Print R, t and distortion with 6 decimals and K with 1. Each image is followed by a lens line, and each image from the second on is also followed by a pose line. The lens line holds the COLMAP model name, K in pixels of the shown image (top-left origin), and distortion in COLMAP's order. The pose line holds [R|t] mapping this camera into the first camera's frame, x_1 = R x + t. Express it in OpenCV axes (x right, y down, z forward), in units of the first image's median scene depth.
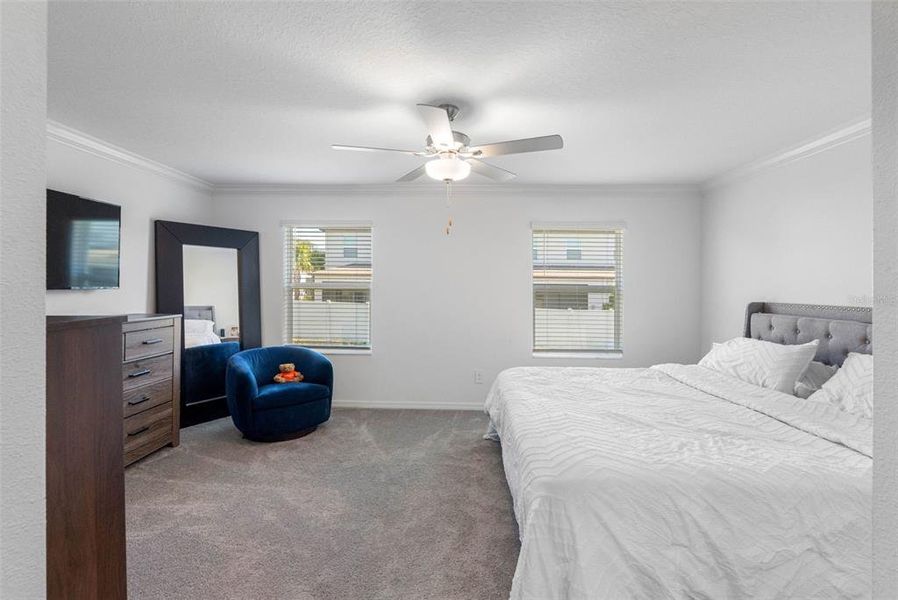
lens RADIAL K [[401.1, 0, 452.3], [0, 401.1, 292.2], [0, 0, 1]] dist [-0.002373, 0.000024]
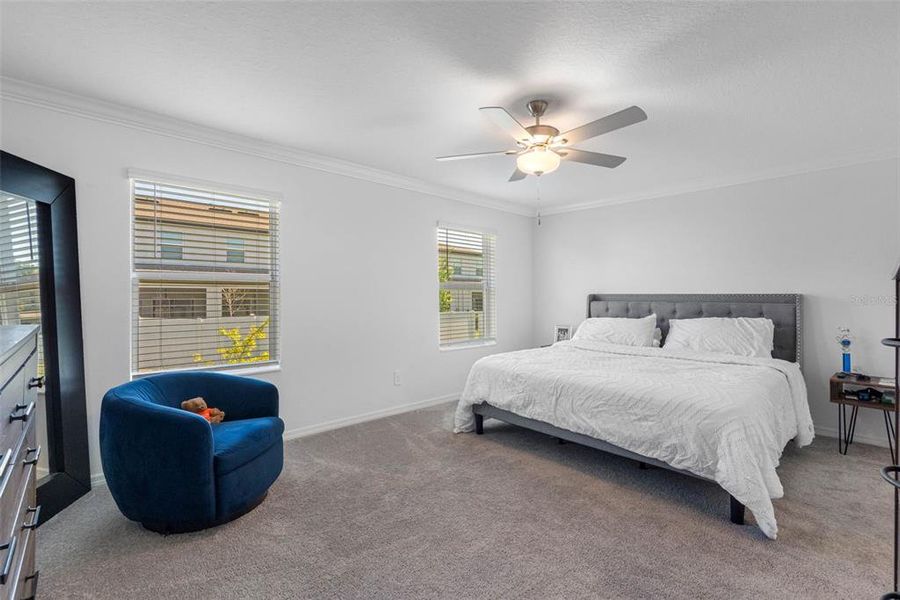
lens RADIAL K [[402.0, 0, 453.3], [0, 402.0, 292.1], [0, 0, 1]] dist [-0.002373, 0.000024]
pose [[0.709999, -0.000870, 0.704202, -0.639893], [0.013278, 0.999838, -0.012152, 0.028424], [-0.704078, 0.017978, 0.709895, 0.297246]]
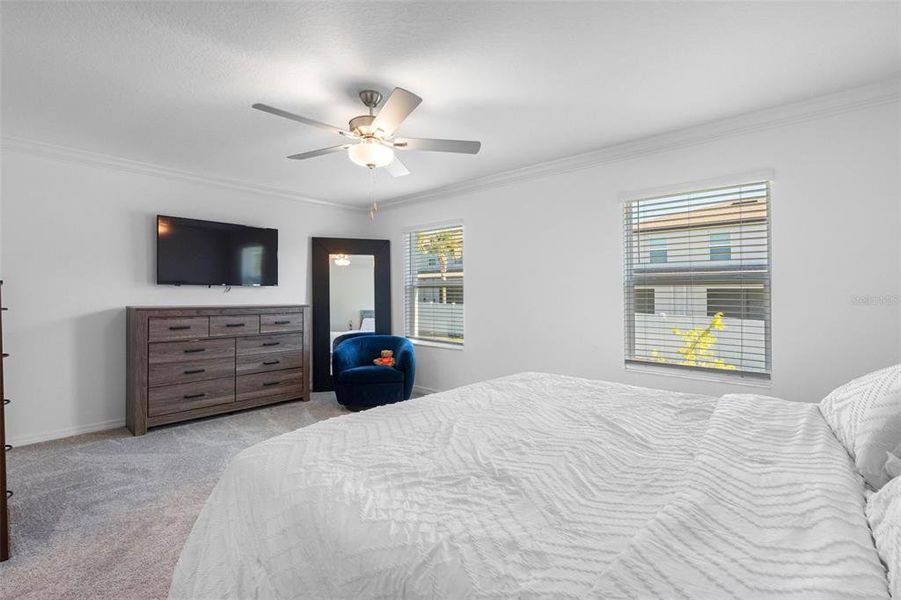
lens RADIAL K [[404.6, 0, 454.3], [0, 404.6, 294.1], [0, 0, 1]] dist [-0.002273, -0.000091]
pose [[0.772868, -0.007498, -0.634522, 0.548815], [-0.004404, 0.999843, -0.017179, 0.040033], [0.634551, 0.016072, 0.772714, 0.242481]]
